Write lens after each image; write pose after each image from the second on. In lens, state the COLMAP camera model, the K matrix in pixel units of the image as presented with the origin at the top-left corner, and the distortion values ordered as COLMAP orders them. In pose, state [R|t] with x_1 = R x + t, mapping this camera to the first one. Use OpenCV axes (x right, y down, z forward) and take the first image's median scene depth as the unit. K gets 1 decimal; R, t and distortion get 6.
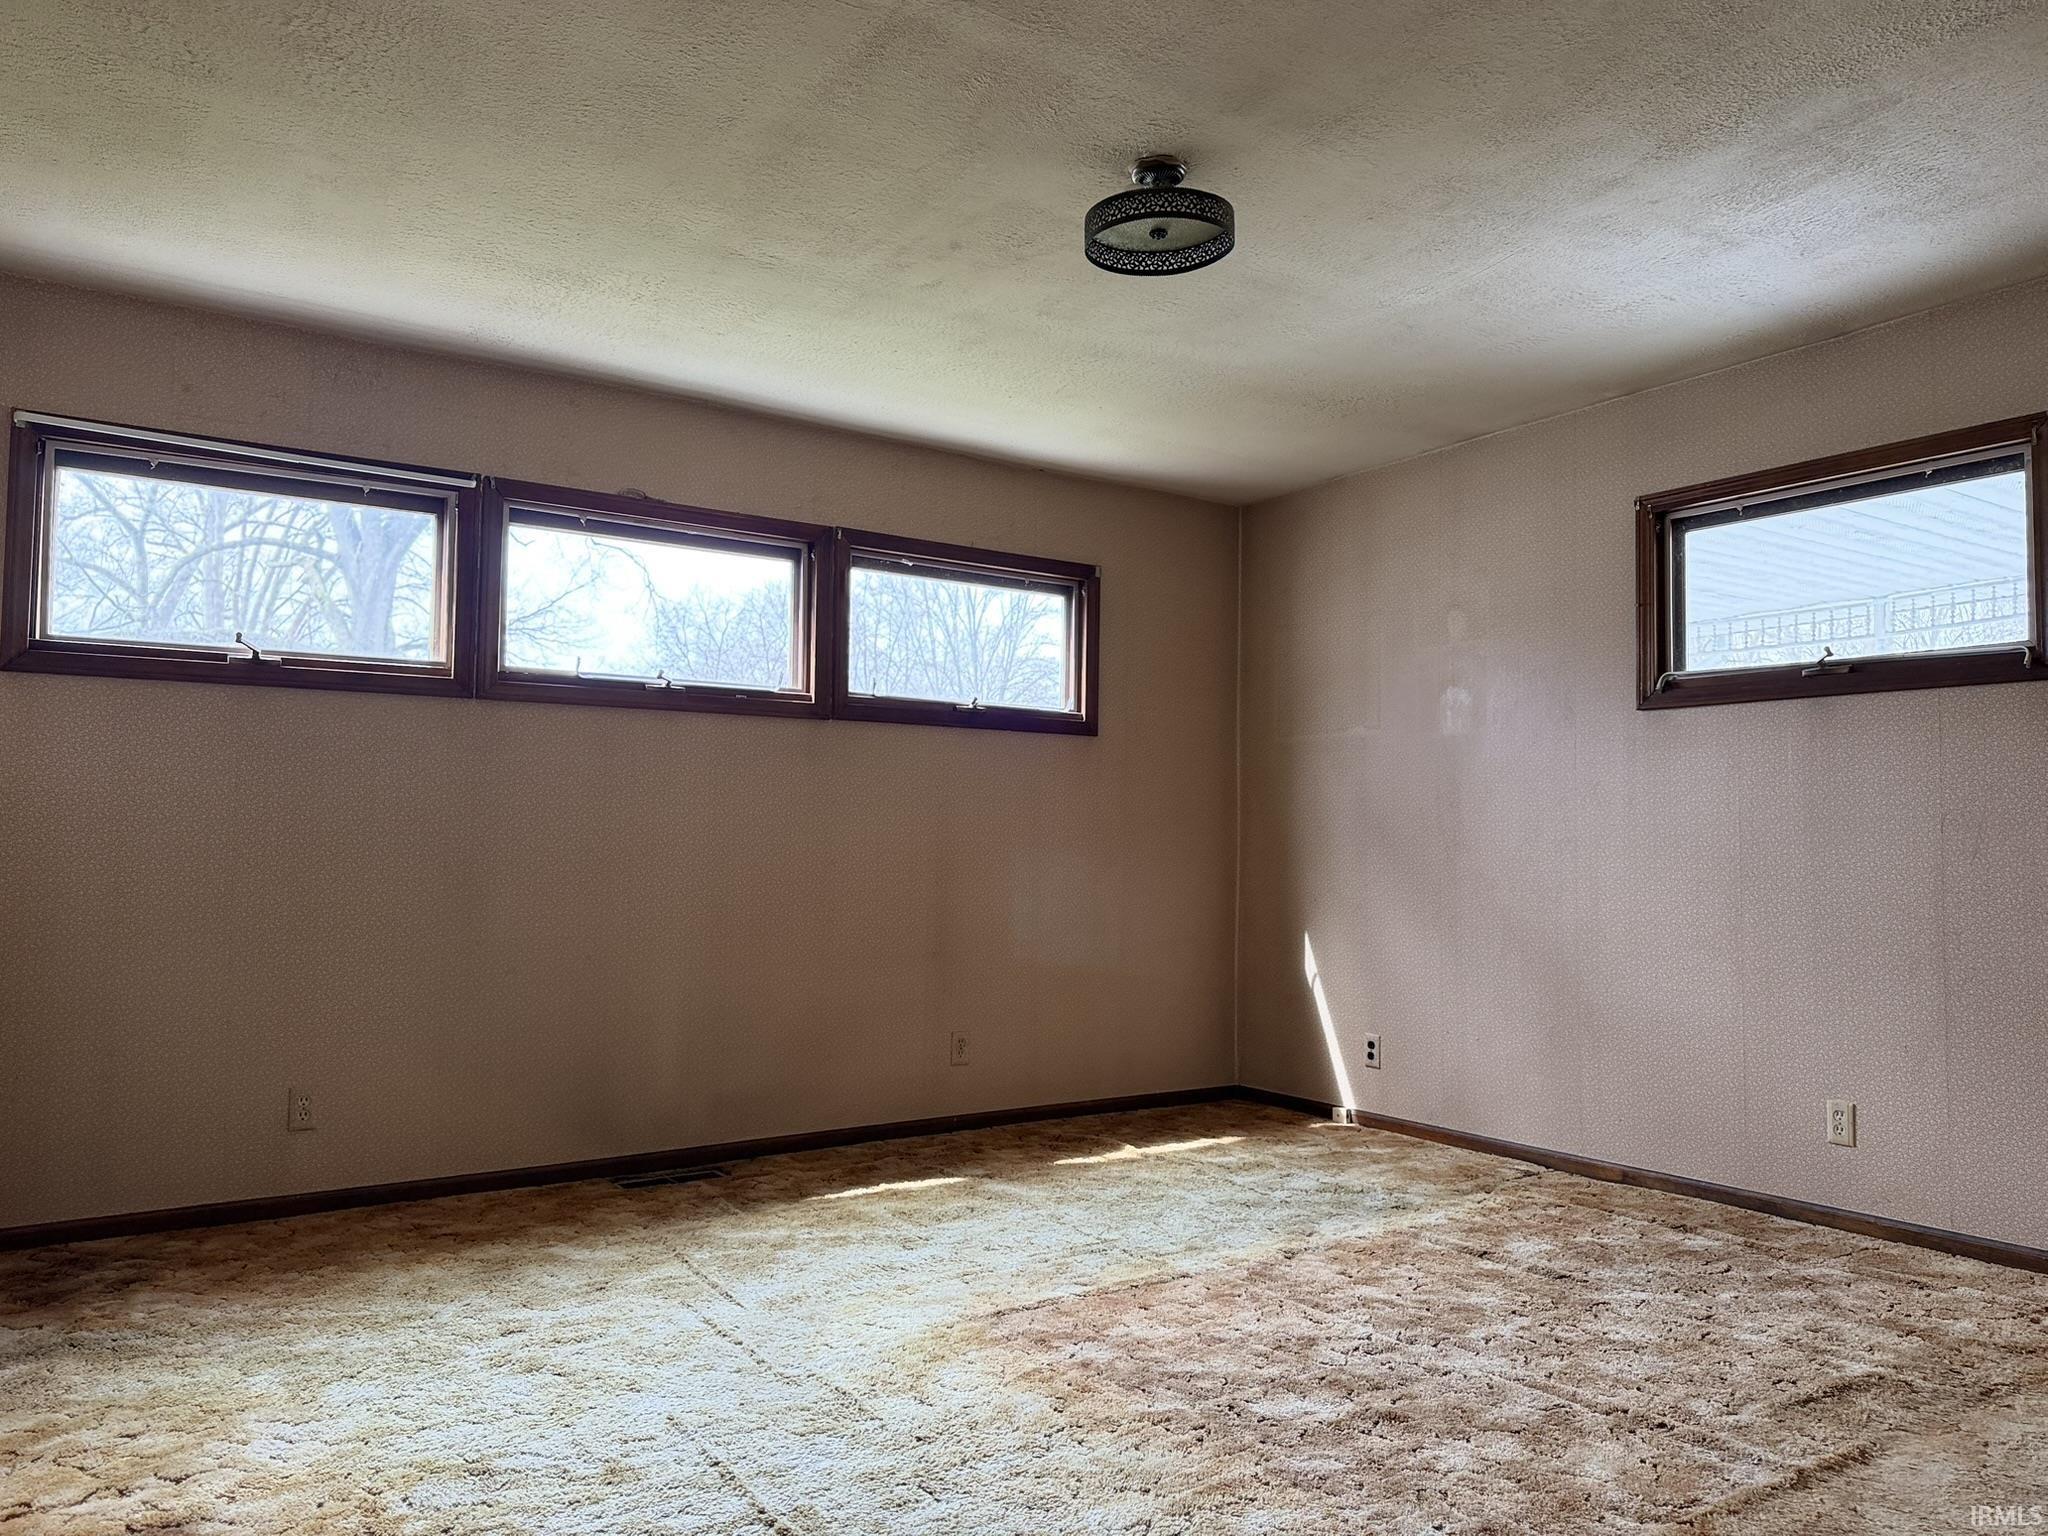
lens RADIAL K [[1415.2, 0, 1023.2], [0, 1415.2, 779.2], [0, 0, 1]] dist [0.111383, -0.131150]
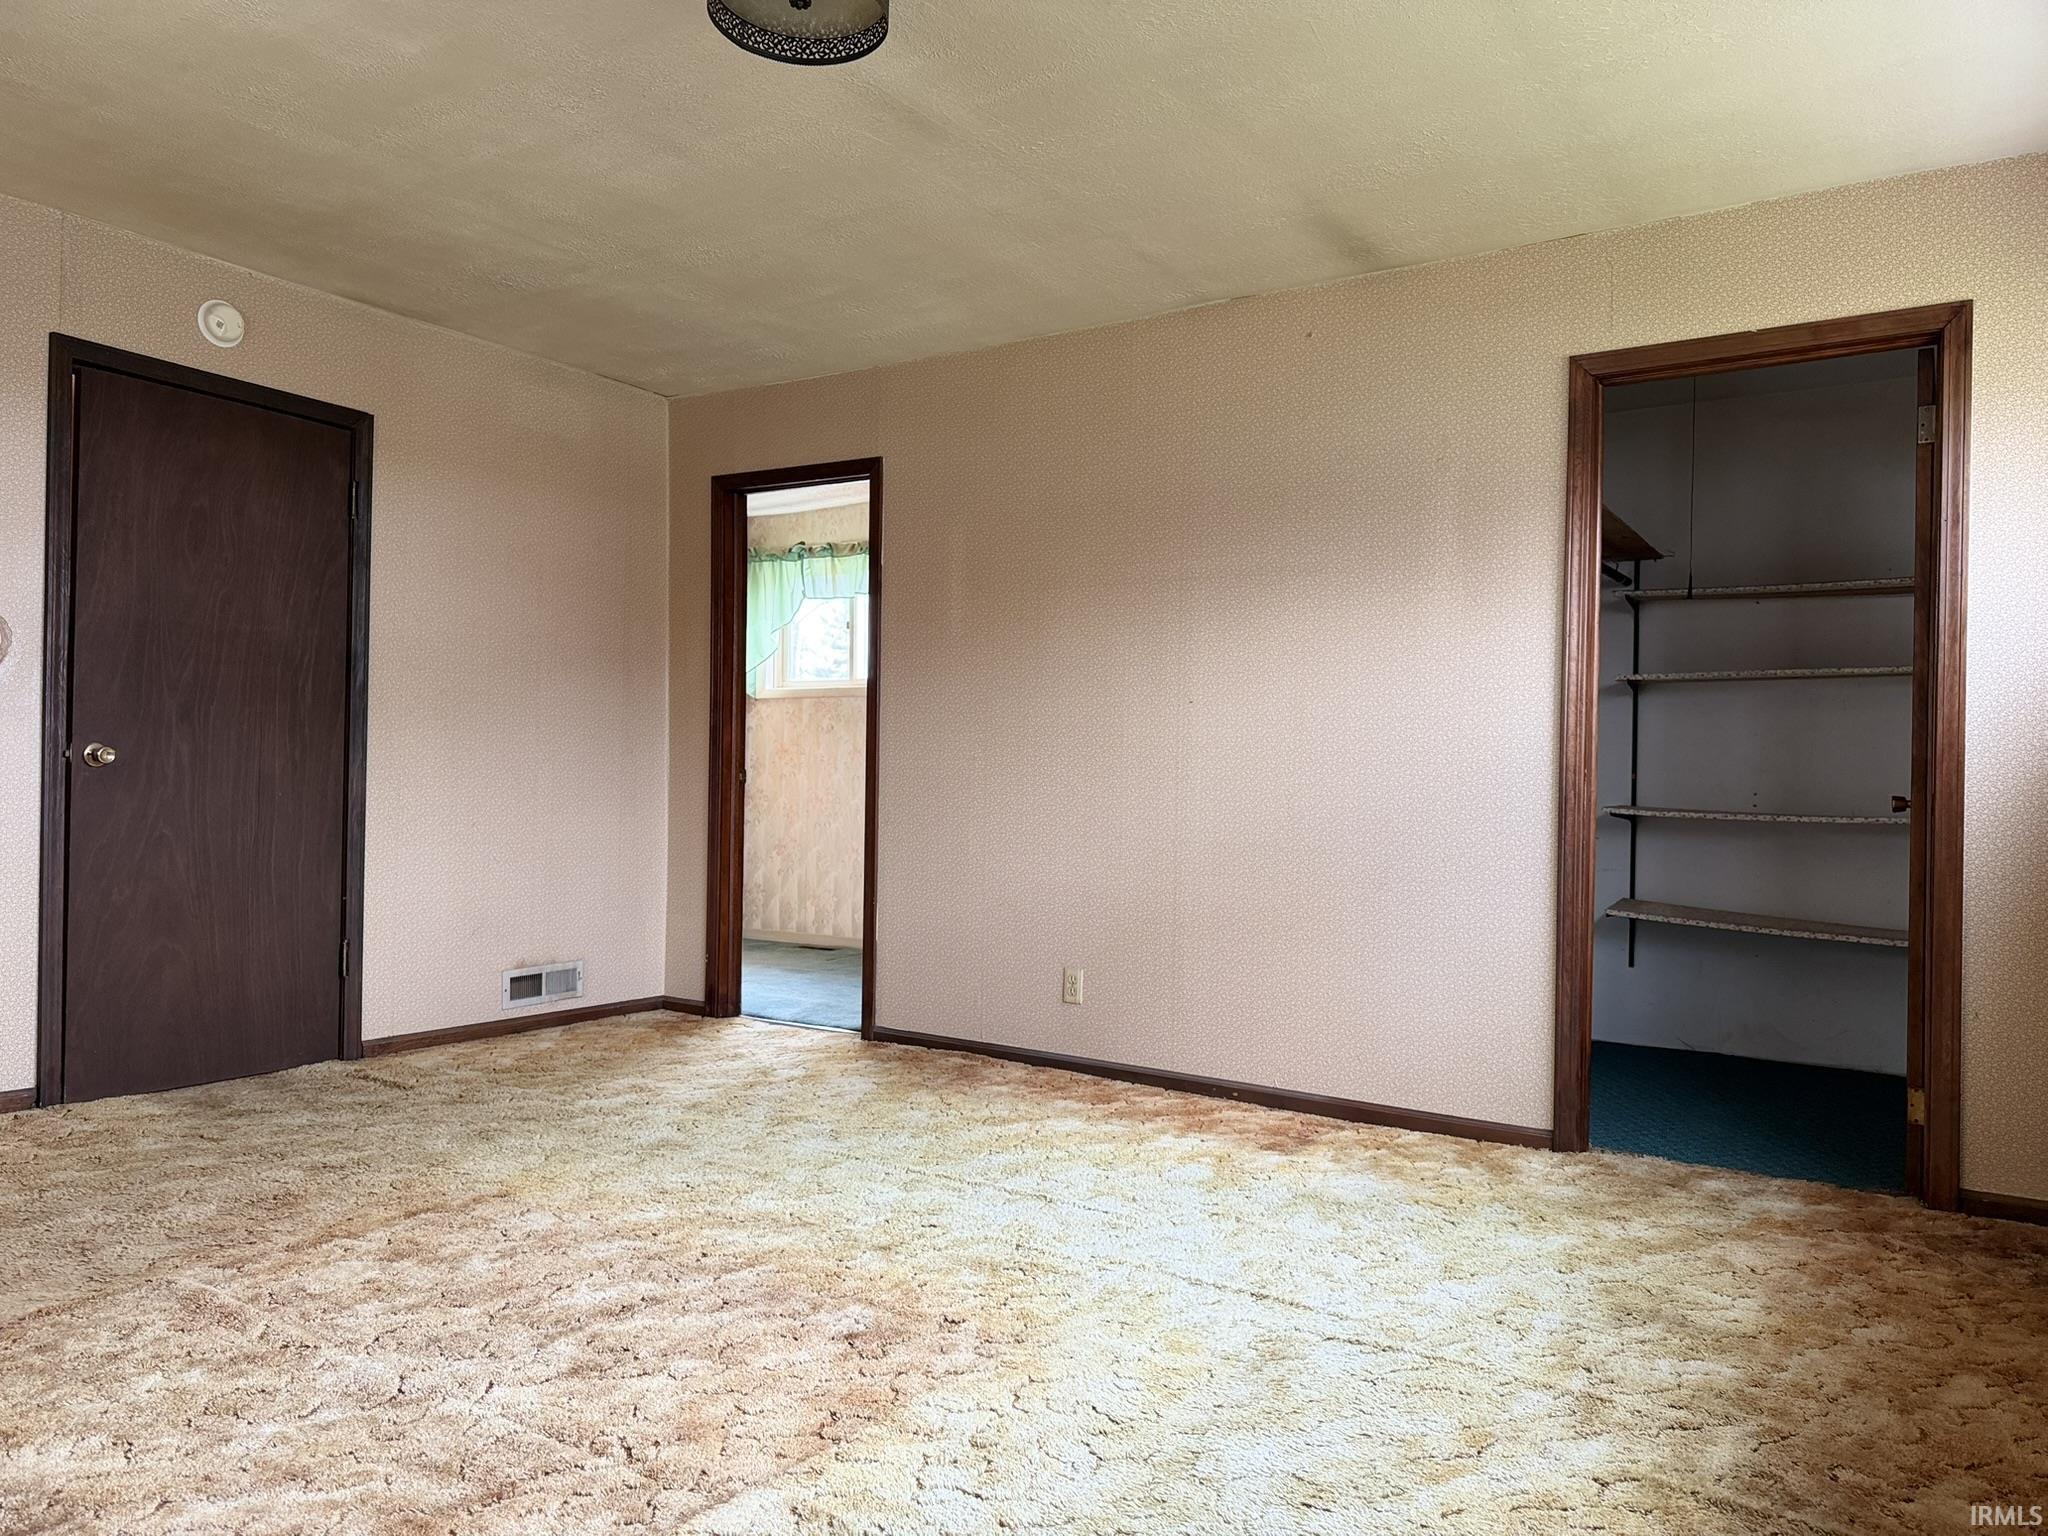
lens RADIAL K [[1415.2, 0, 1023.2], [0, 1415.2, 779.2], [0, 0, 1]] dist [0.111383, -0.131150]
pose [[-0.923064, -0.027064, -0.383694, 0.271571], [-0.009188, 0.998788, -0.048345, 0.106421], [0.384538, -0.041100, -0.922194, 1.739073]]
